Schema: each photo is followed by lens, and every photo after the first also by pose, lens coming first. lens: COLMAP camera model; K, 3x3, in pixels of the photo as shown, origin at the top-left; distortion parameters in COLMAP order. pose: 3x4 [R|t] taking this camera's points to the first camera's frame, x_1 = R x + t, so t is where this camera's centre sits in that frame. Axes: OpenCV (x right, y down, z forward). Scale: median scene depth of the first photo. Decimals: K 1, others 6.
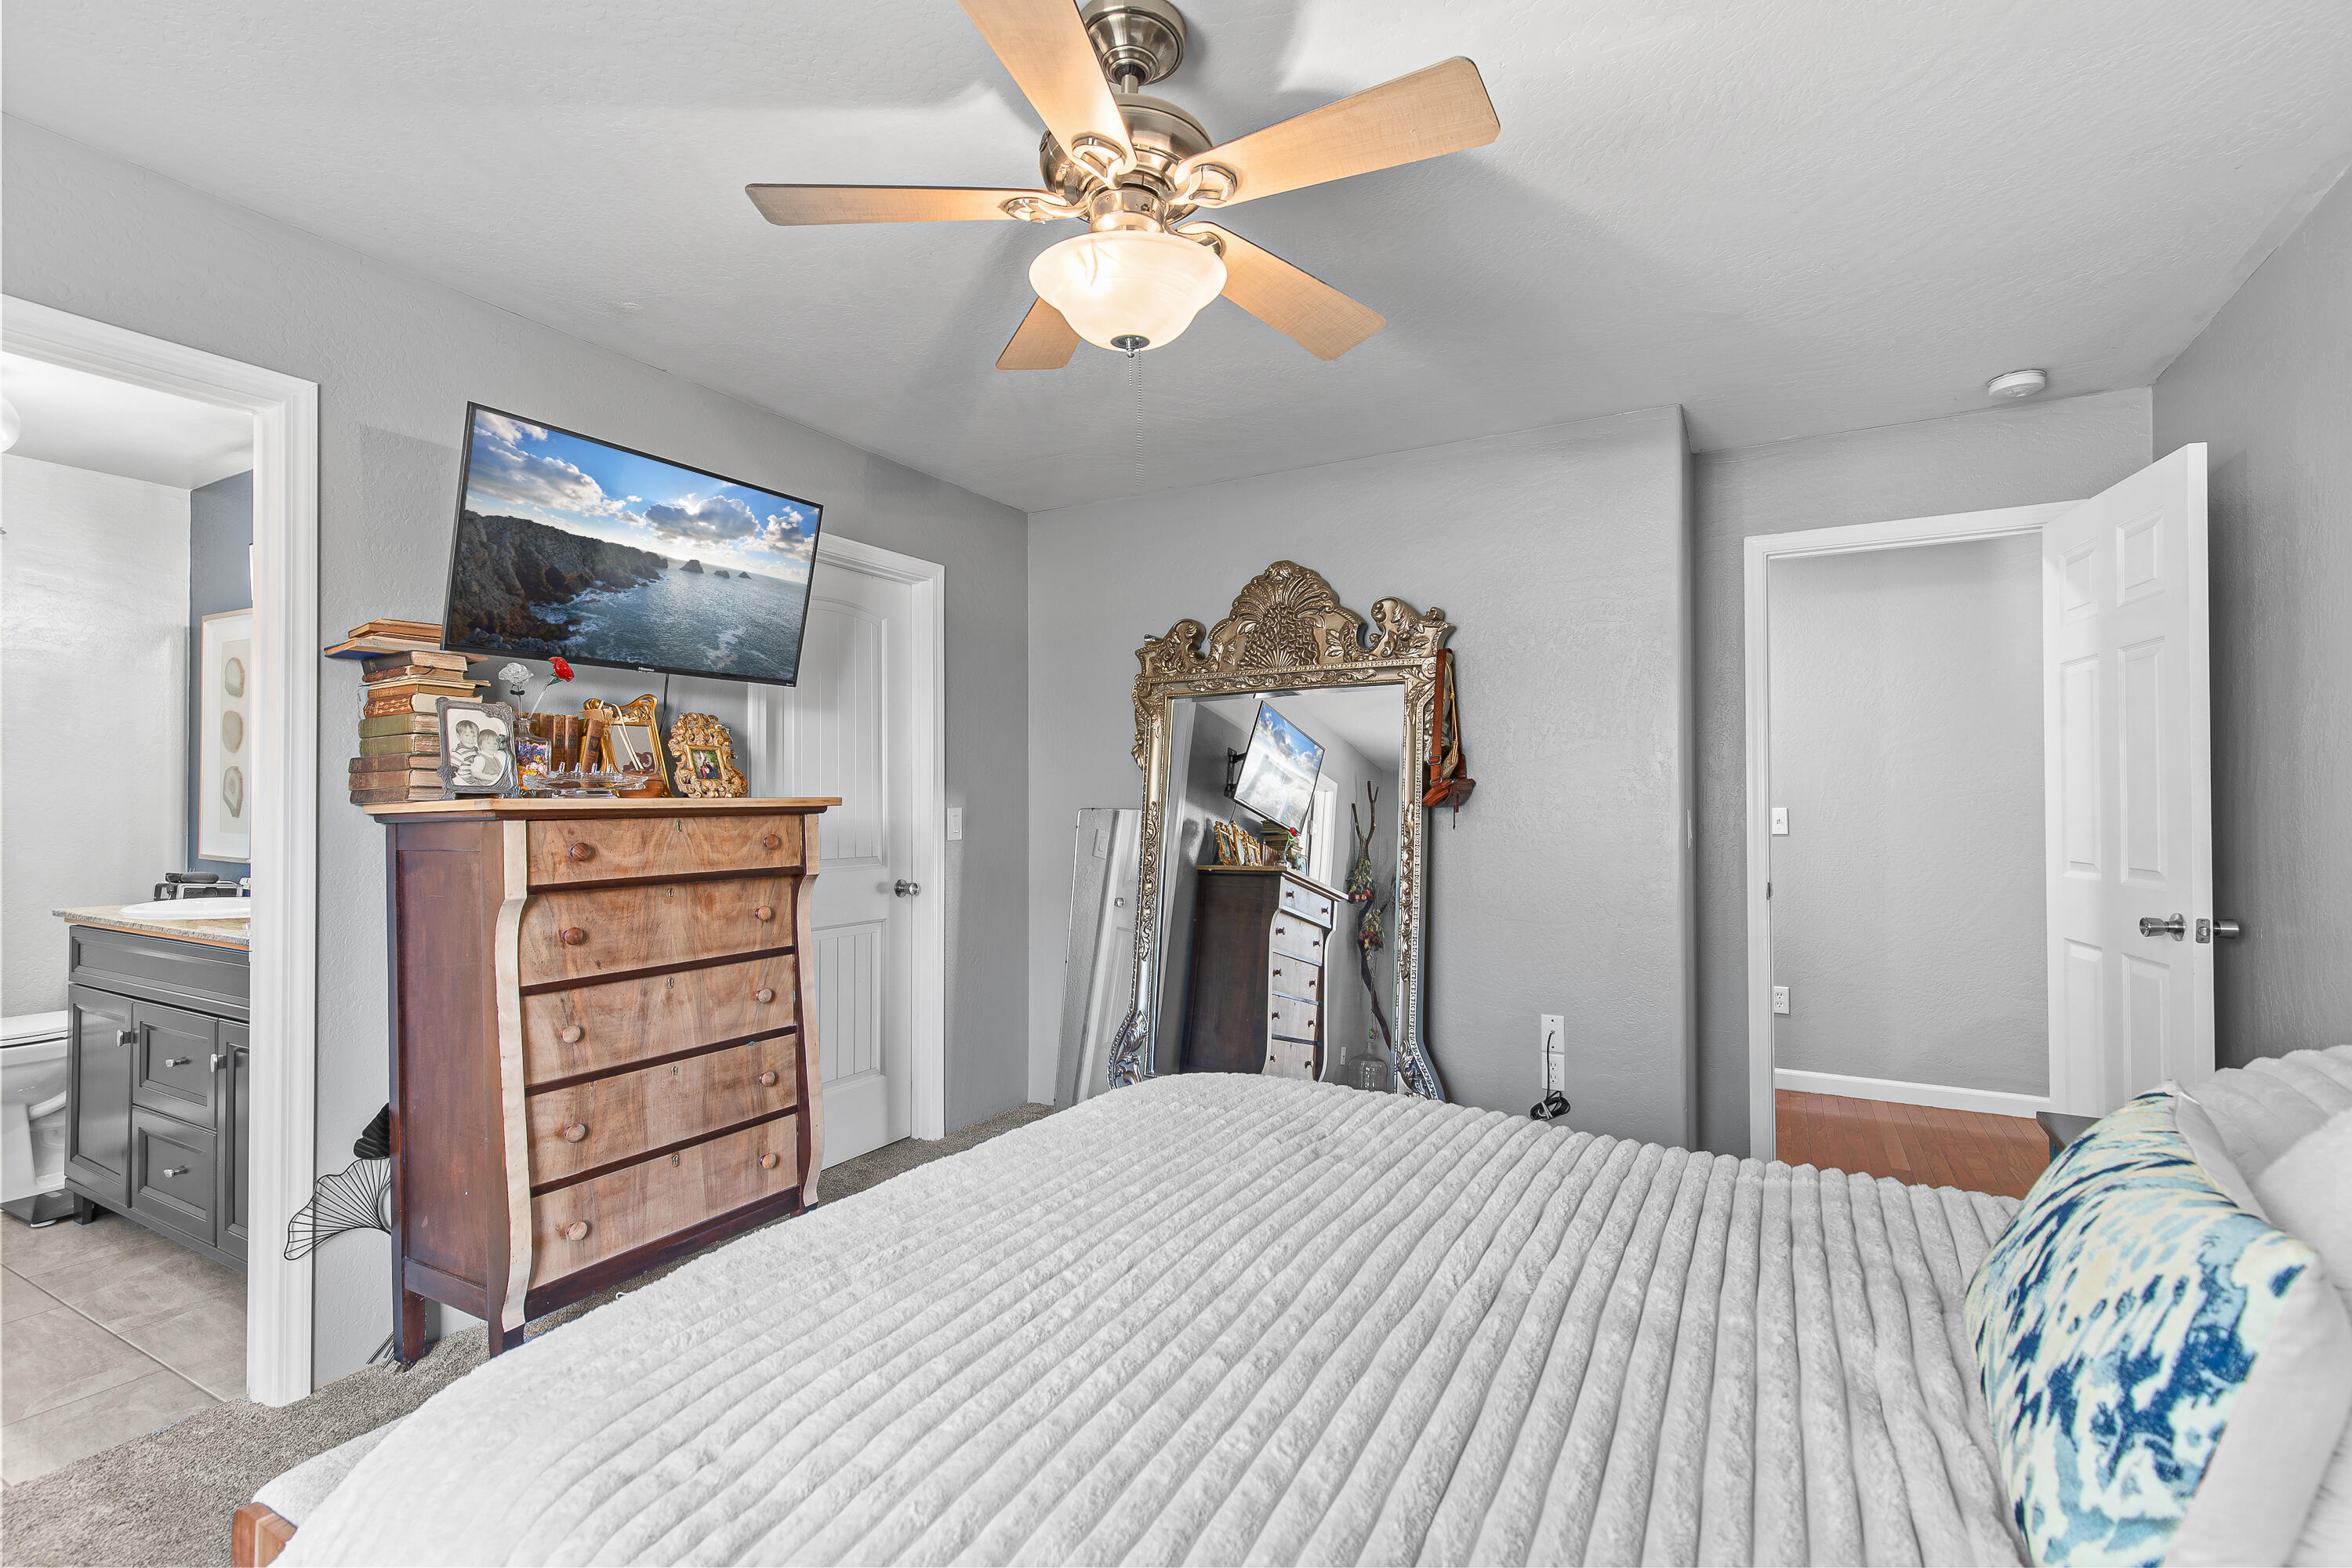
lens RADIAL K [[1061.4, 0, 1178.6], [0, 1061.4, 784.0], [0, 0, 1]] dist [0.009012, -0.000485]
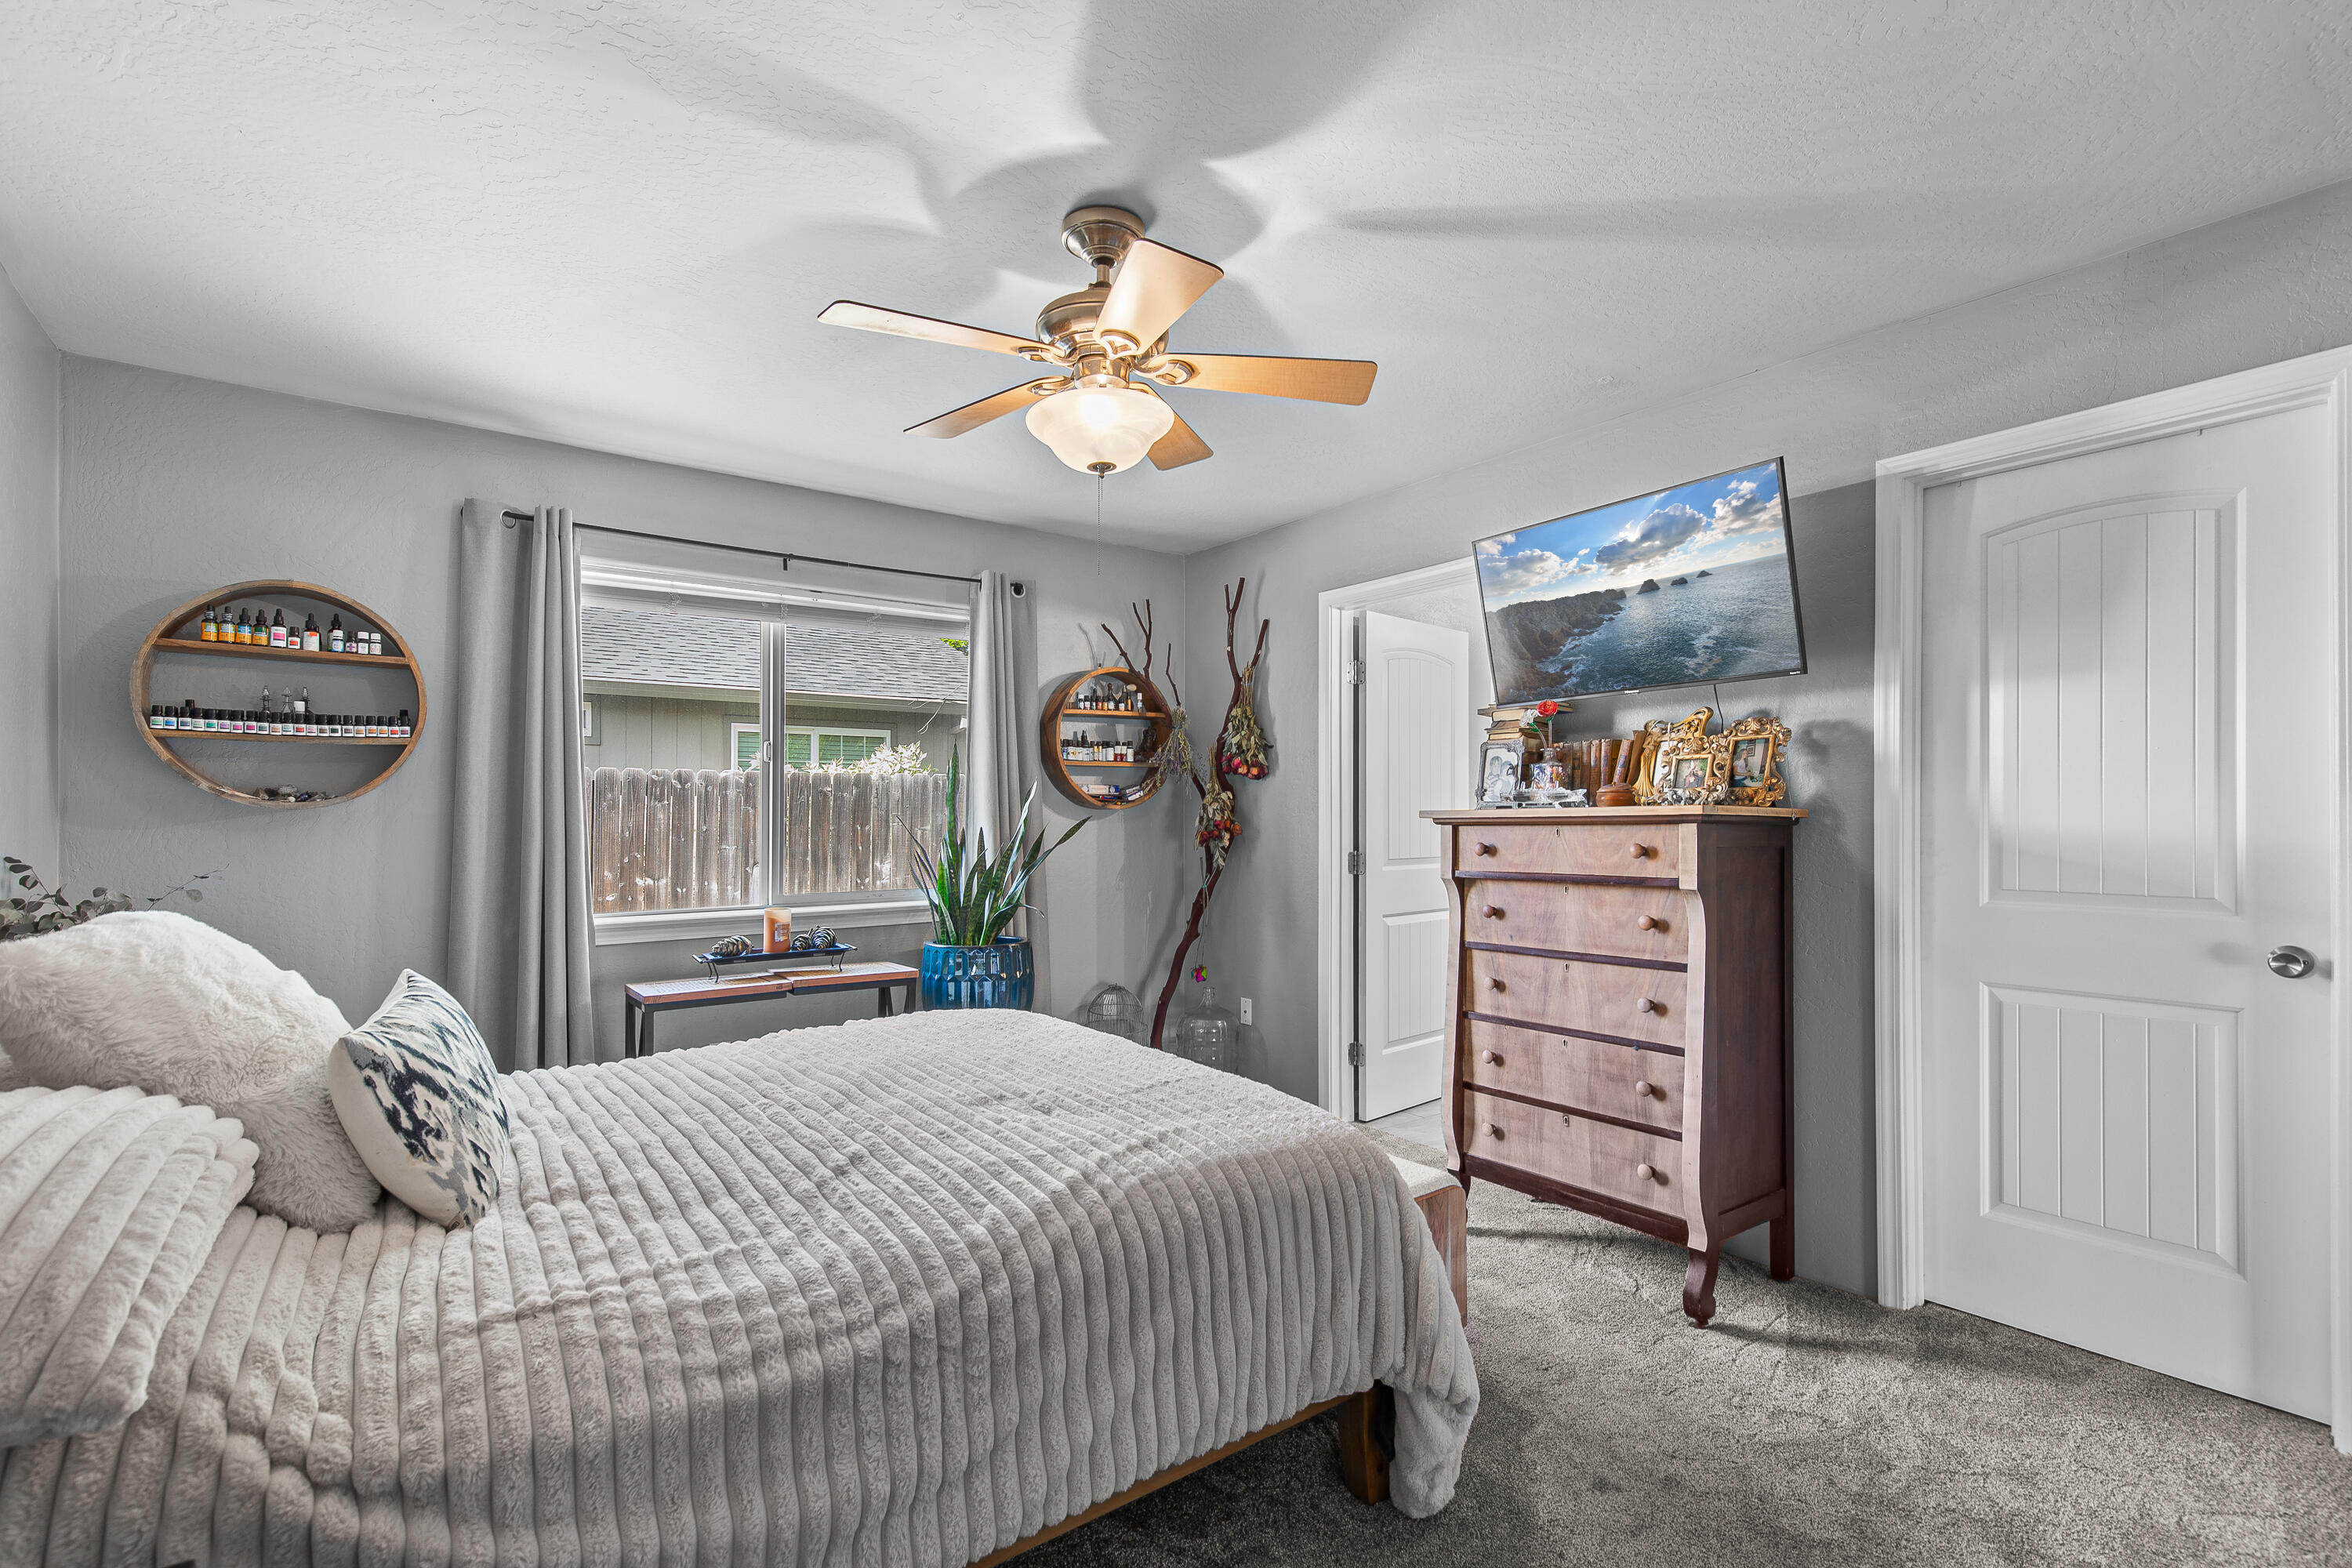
lens RADIAL K [[1060.5, 0, 1183.0], [0, 1060.5, 824.7], [0, 0, 1]] dist [0.012924, -0.000032]
pose [[-0.393839, 0.003378, -0.919173, 0.725375], [0.017817, 0.999833, -0.003960, 0.027542], [0.919007, -0.017937, -0.393833, 1.037962]]
